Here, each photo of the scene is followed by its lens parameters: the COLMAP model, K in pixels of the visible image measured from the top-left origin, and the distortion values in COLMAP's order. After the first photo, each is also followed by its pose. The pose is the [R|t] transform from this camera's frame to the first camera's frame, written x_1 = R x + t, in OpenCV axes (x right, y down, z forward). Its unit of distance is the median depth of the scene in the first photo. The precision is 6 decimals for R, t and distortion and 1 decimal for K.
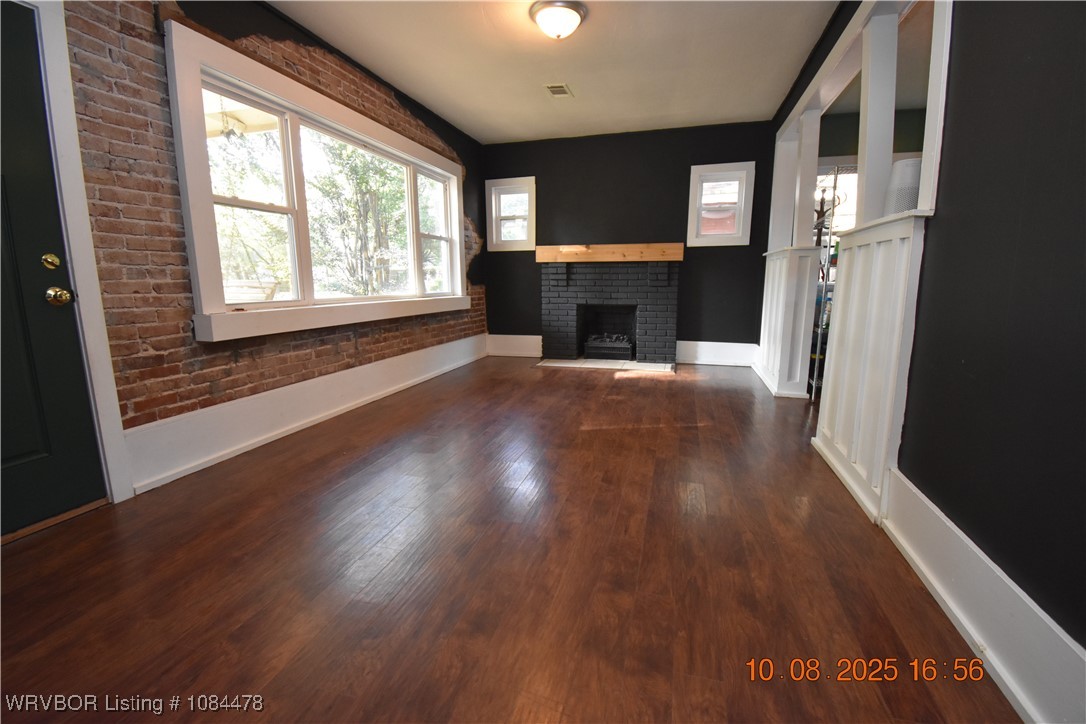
lens RADIAL K [[482.1, 0, 545.6], [0, 482.1, 361.8], [0, 0, 1]] dist [0.028229, -0.029739]
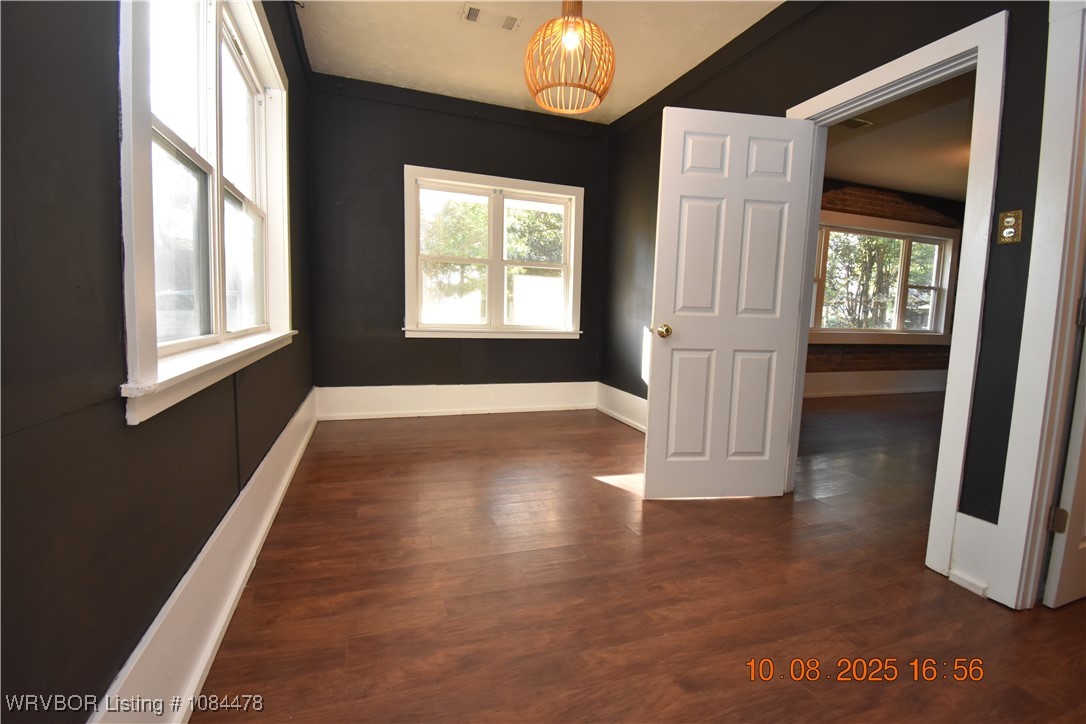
lens RADIAL K [[482.1, 0, 545.6], [0, 482.1, 361.8], [0, 0, 1]] dist [0.028229, -0.029739]
pose [[0.588963, 0.107989, -0.800913, 0.281209], [-0.167846, 0.985768, 0.009485, 0.112996], [0.790538, 0.128844, 0.598706, -0.651251]]
